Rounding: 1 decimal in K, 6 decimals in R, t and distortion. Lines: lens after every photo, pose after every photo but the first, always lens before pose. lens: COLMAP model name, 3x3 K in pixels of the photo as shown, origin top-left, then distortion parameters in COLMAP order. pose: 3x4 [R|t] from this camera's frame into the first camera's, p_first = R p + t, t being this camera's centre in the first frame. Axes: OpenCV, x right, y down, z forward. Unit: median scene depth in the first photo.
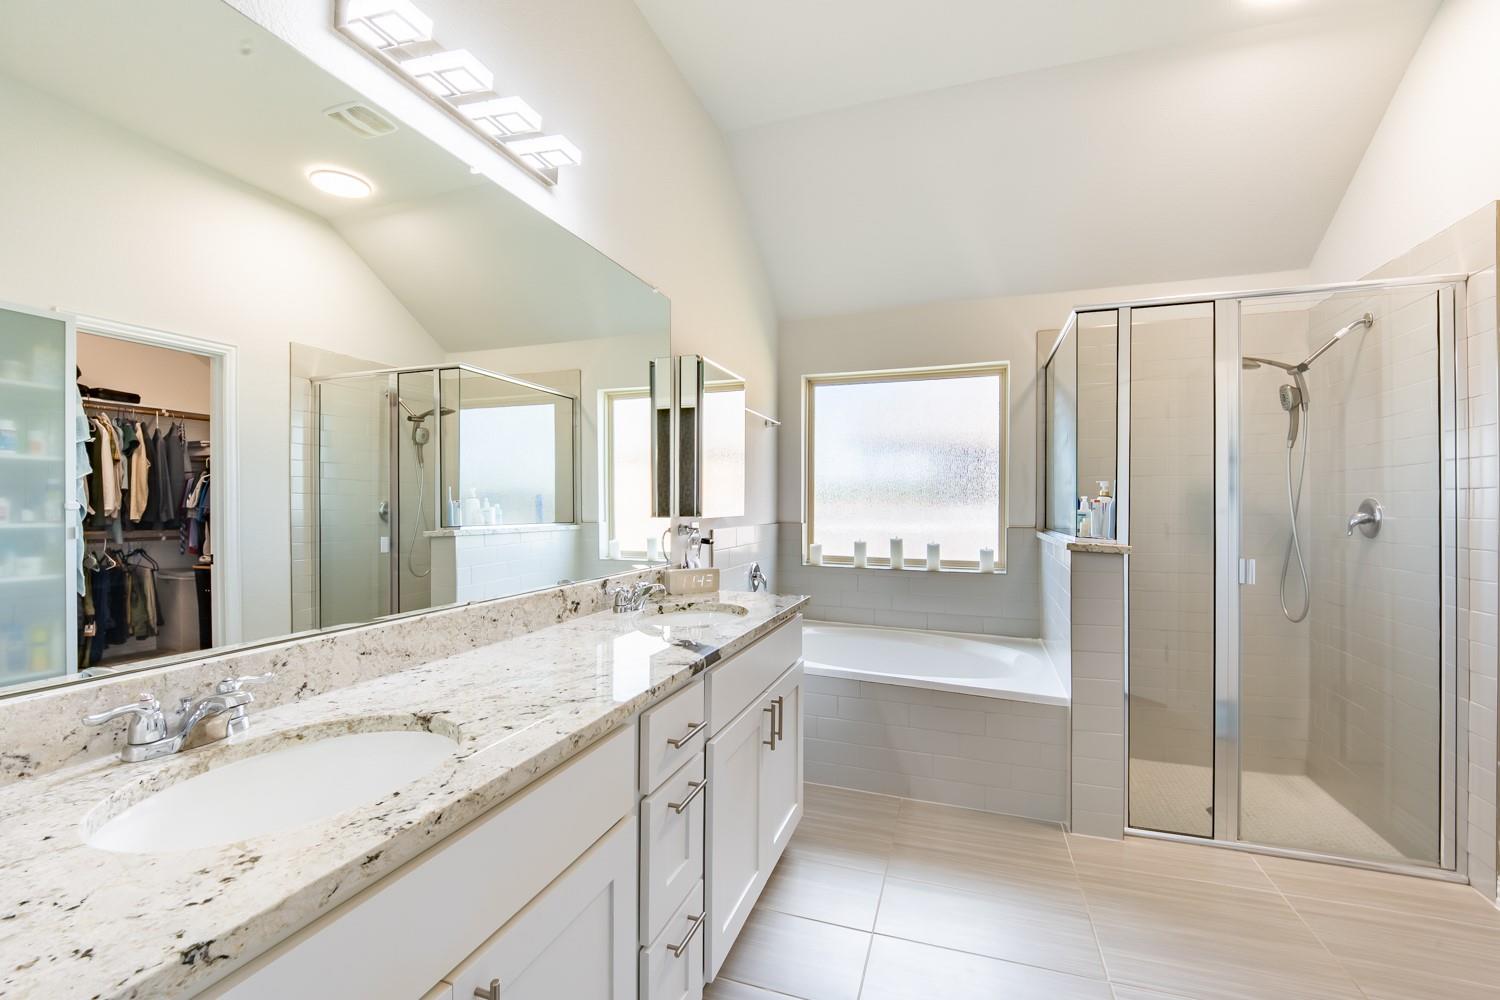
lens RADIAL K [[641.2, 0, 749.3], [0, 641.2, 497.8], [0, 0, 1]] dist [-0.002475, -0.004297]
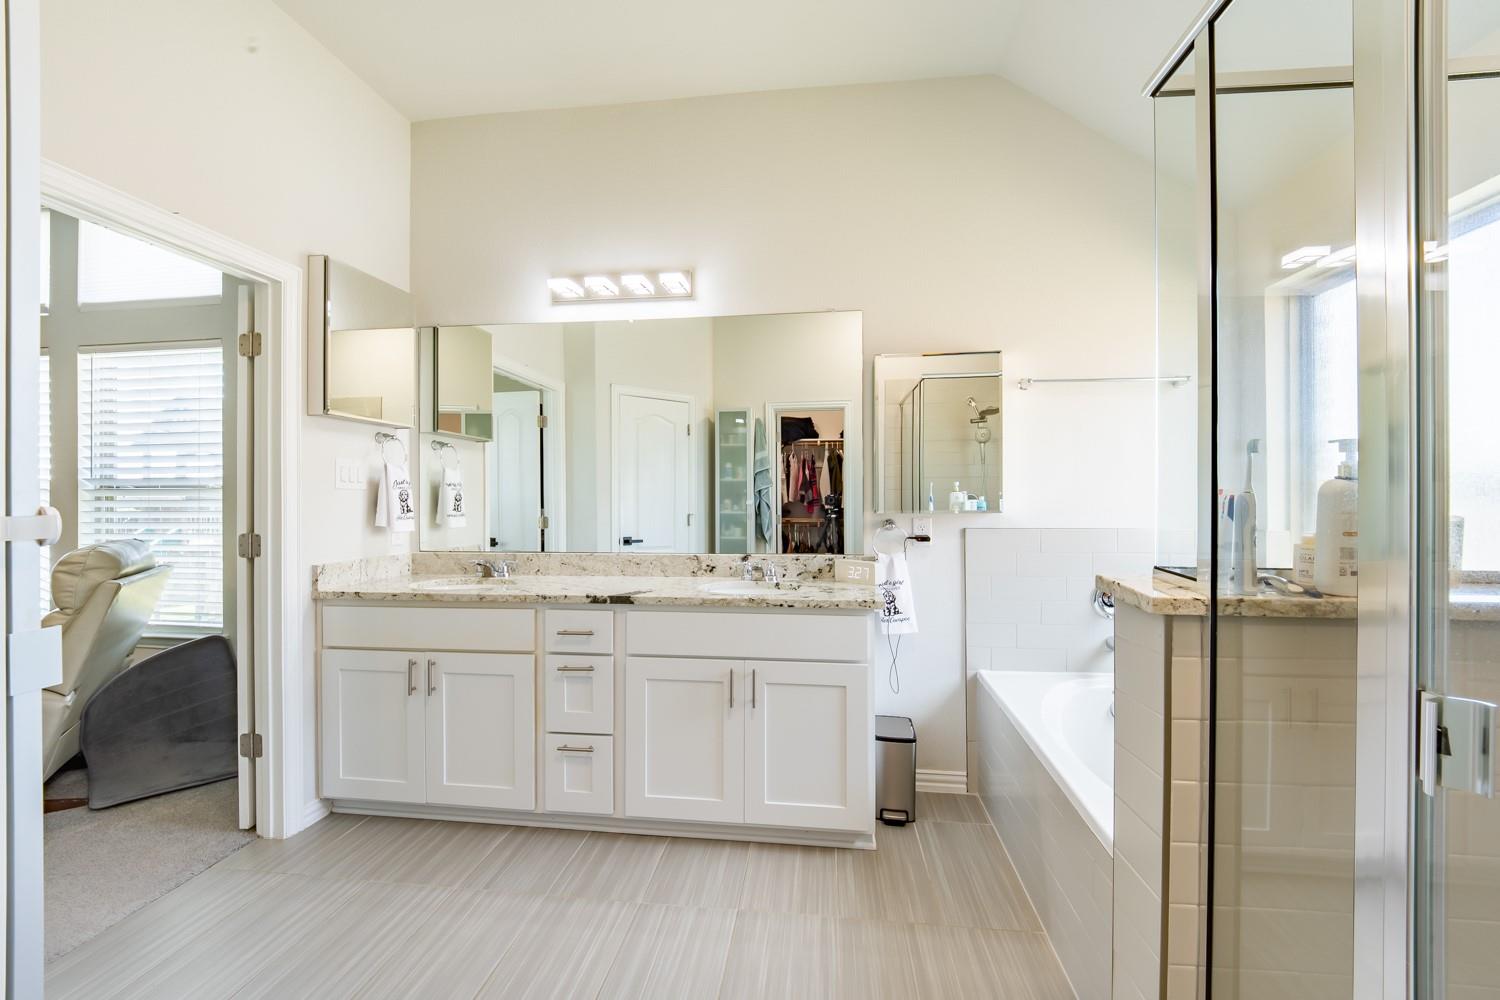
lens RADIAL K [[641.2, 0, 756.1], [0, 641.2, 503.2], [0, 0, 1]] dist [-0.002475, -0.004297]
pose [[0.206929, -0.004421, -0.978346, 1.455164], [0.002269, 0.999989, -0.004039, 0.031954], [0.978353, -0.001384, 0.206937, 0.981584]]
